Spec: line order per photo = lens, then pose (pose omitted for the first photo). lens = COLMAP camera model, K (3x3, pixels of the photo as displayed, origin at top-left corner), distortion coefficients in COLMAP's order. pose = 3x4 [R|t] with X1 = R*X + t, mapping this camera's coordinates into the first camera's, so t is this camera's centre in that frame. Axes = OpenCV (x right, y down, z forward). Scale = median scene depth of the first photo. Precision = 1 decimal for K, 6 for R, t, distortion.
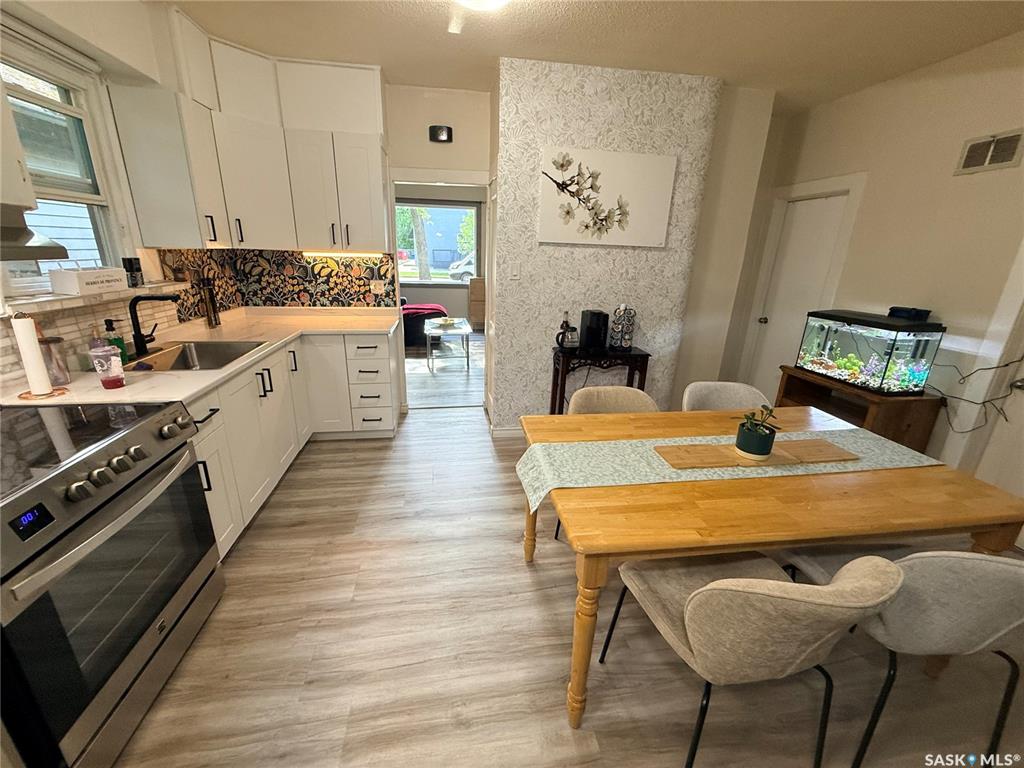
lens RADIAL K [[408.0, 0, 510.1], [0, 408.0, 384.7], [0, 0, 1]] dist [-0.001083, -0.000282]
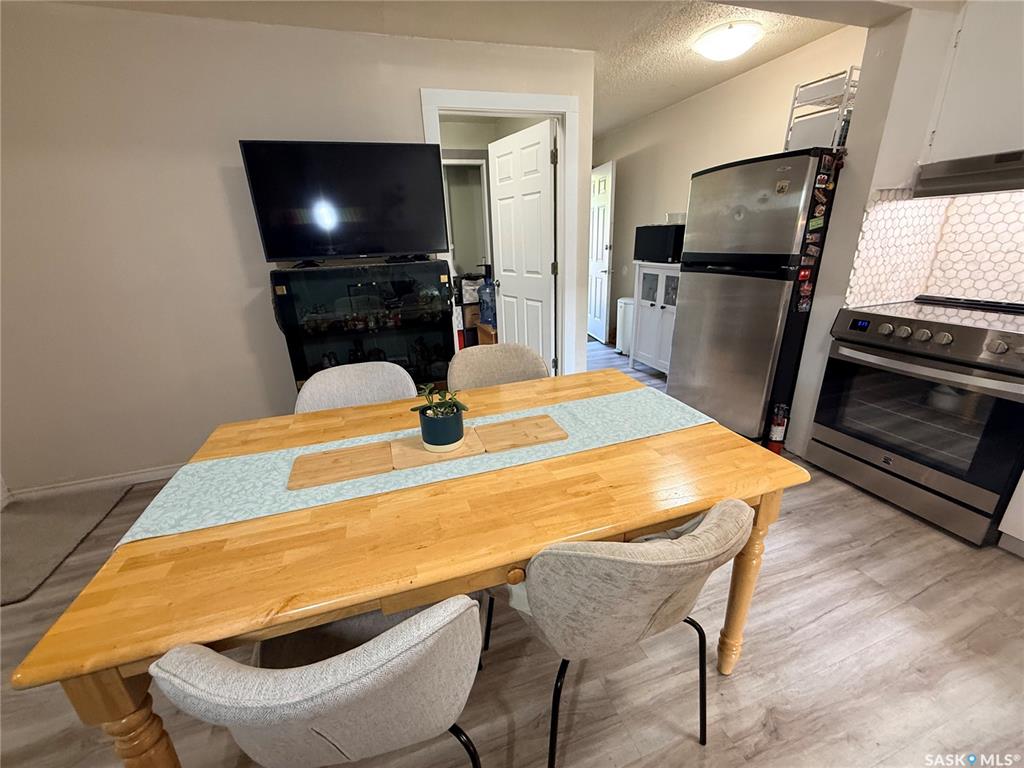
lens RADIAL K [[408.0, 0, 510.6], [0, 408.0, 386.1], [0, 0, 1]] dist [-0.001083, -0.000282]
pose [[-0.985210, 0.071886, -0.155541, 0.343972], [-0.039185, 0.789168, 0.612926, -0.230289], [0.166809, 0.609956, -0.774680, 0.912509]]
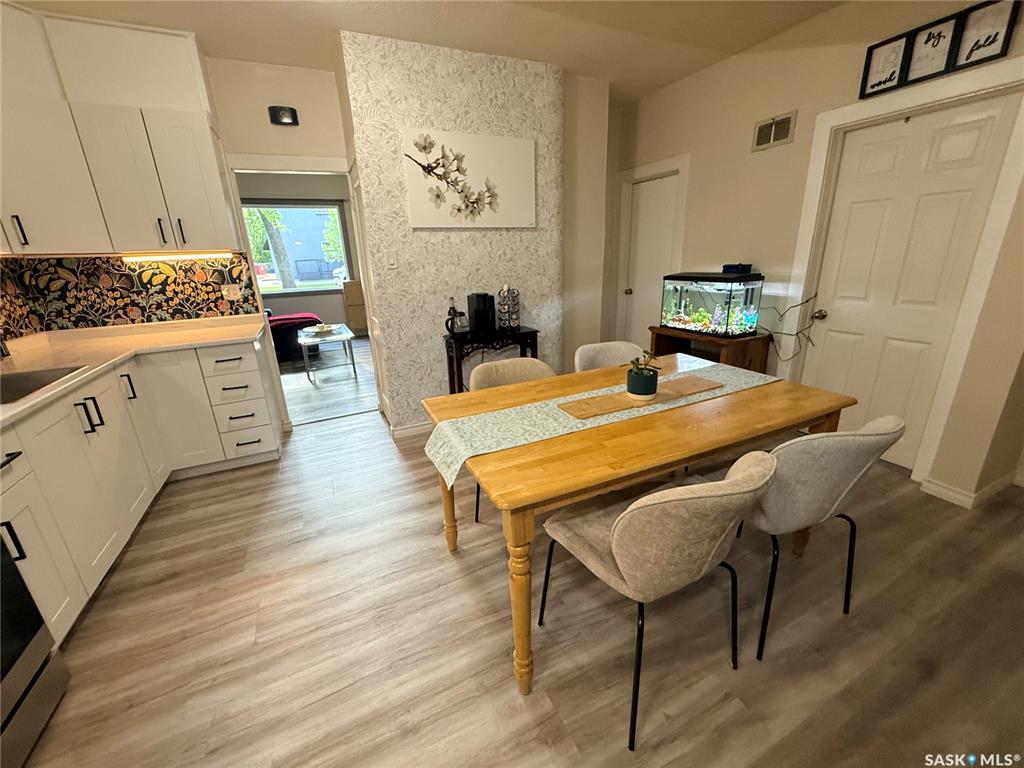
lens RADIAL K [[408.0, 0, 510.1], [0, 408.0, 384.0], [0, 0, 1]] dist [-0.001083, -0.000282]
pose [[0.956103, -0.148609, 0.252551, -0.007927], [0.150169, 0.988572, 0.013200, 0.041659], [-0.251627, 0.025305, 0.967493, 0.019200]]
